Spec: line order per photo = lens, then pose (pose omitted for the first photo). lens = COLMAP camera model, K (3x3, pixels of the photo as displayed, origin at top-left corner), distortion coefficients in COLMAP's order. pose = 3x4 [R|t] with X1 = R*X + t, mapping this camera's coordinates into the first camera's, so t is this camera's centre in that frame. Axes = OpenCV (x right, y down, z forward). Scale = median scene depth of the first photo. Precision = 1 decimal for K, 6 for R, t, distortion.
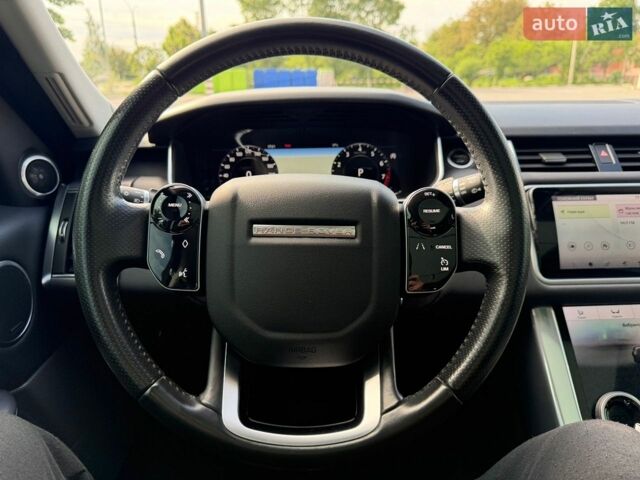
lens RADIAL K [[456.4, 0, 320.8], [0, 456.4, 239.4], [0, 0, 1]] dist [0.038382, -0.057933]
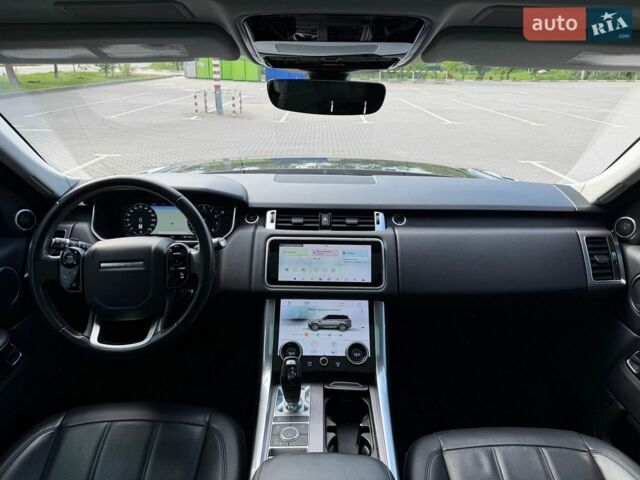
lens RADIAL K [[456.4, 0, 320.8], [0, 456.4, 239.4], [0, 0, 1]] dist [0.038382, -0.057933]
pose [[0.998905, 0.038235, -0.026958, 0.599643], [-0.037316, 0.998732, 0.033793, -0.152115], [0.028216, -0.032750, 0.999065, -0.779429]]
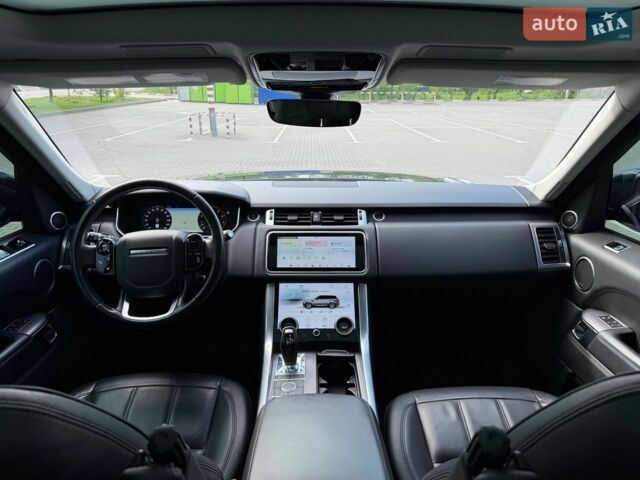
lens RADIAL K [[456.4, 0, 320.8], [0, 456.4, 239.4], [0, 0, 1]] dist [0.038382, -0.057933]
pose [[0.999640, 0.022265, -0.014985, 0.620022], [-0.022412, 0.999701, -0.009738, -0.050617], [0.014764, 0.010070, 0.999840, -1.076323]]
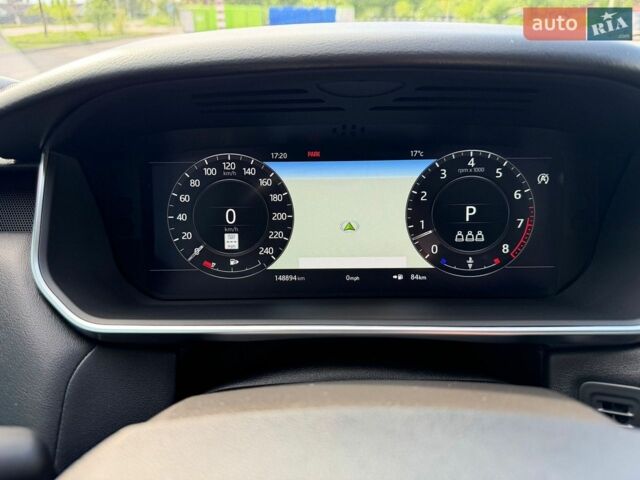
lens RADIAL K [[456.4, 0, 320.8], [0, 456.4, 239.4], [0, 0, 1]] dist [0.038382, -0.057933]
pose [[0.999330, 0.016907, -0.032473, -0.049413], [-0.013130, 0.993488, 0.113179, -0.172322], [0.034175, -0.112677, 0.993044, 0.533851]]
